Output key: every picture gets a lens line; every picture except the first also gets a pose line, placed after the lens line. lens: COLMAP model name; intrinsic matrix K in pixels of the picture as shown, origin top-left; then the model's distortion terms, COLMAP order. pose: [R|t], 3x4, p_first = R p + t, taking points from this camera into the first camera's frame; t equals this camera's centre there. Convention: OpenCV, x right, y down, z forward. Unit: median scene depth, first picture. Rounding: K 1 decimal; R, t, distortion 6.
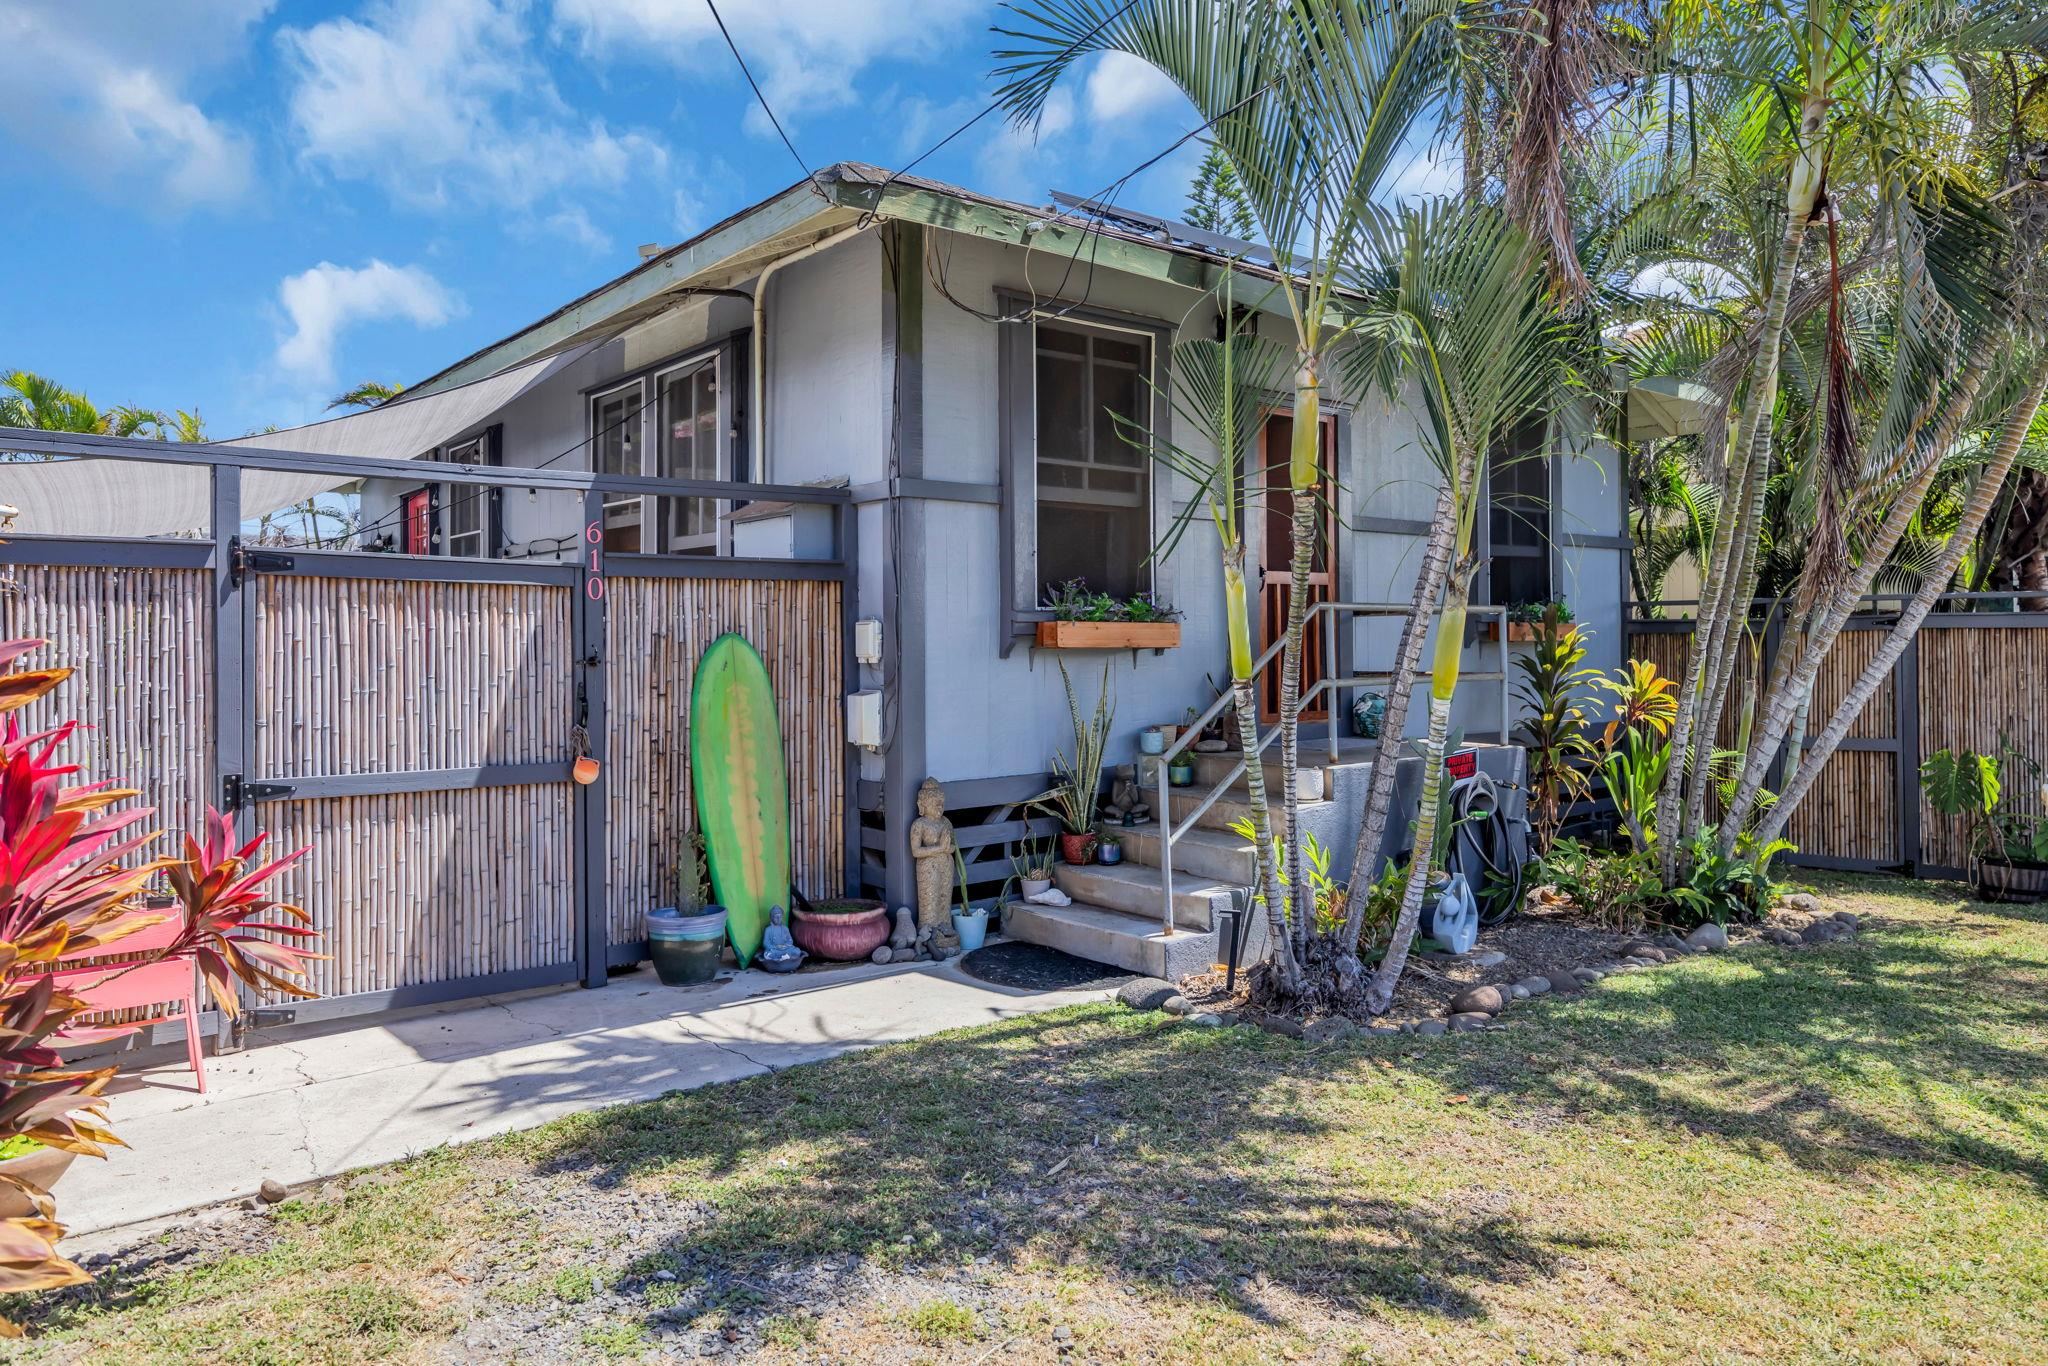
lens RADIAL K [[1342.9, 0, 1021.7], [0, 1342.9, 639.2], [0, 0, 1]] dist [-0.000272, -0.000029]
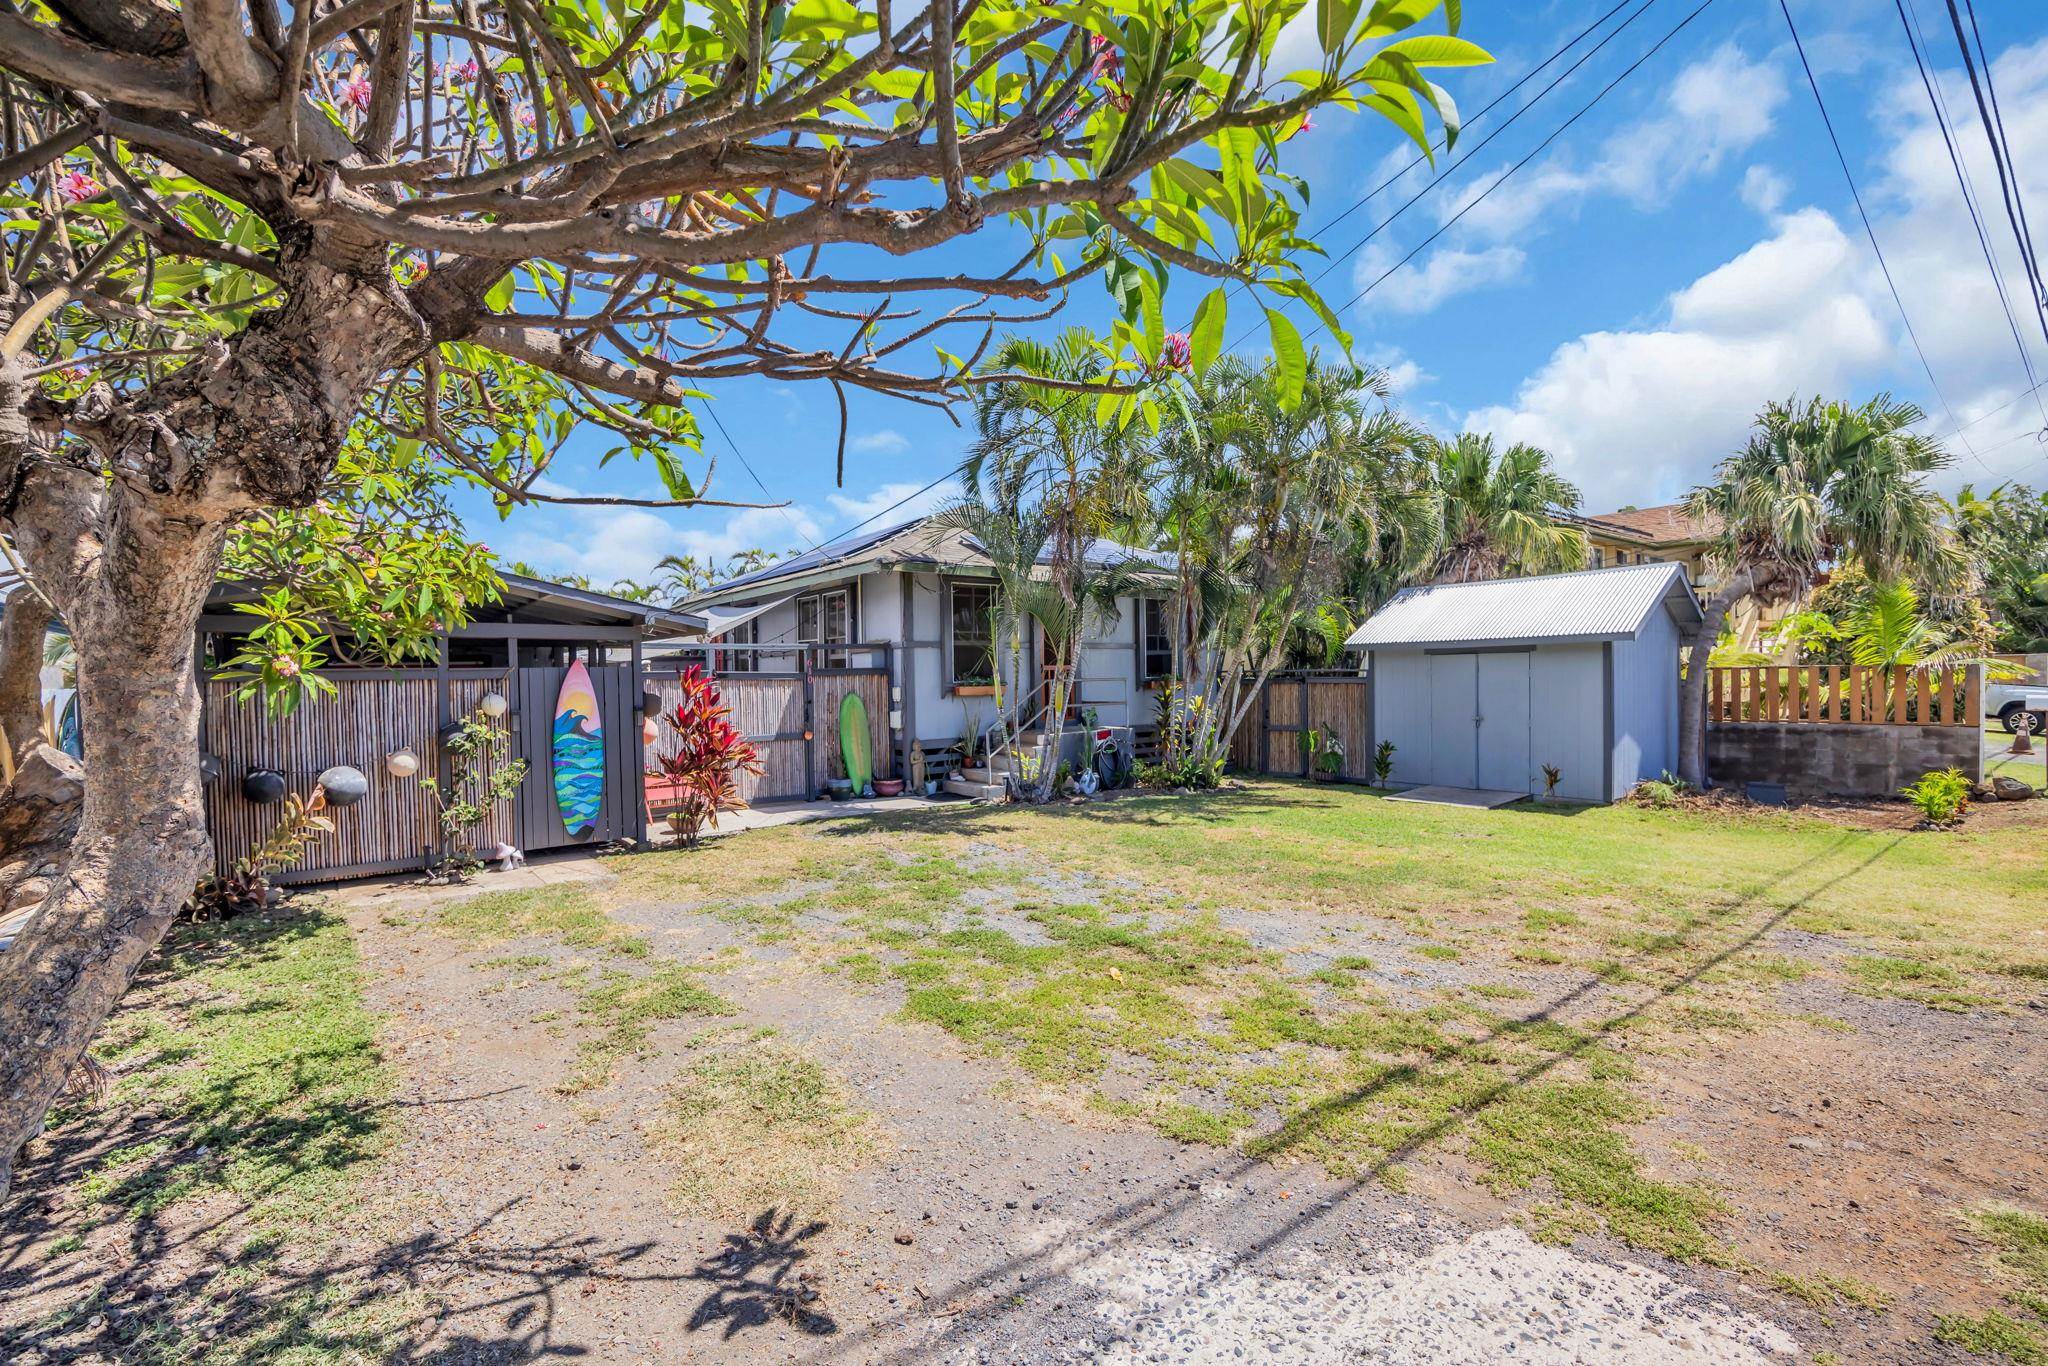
lens RADIAL K [[901.2, 0, 1024.0], [0, 901.2, 683.0], [0, 0, 1]] dist [0.000854, 0.000089]
pose [[0.999768, -0.008933, -0.019577, 0.214214], [0.009163, 0.999890, 0.011681, -0.044532], [0.019471, -0.011858, 0.999740, -1.034845]]
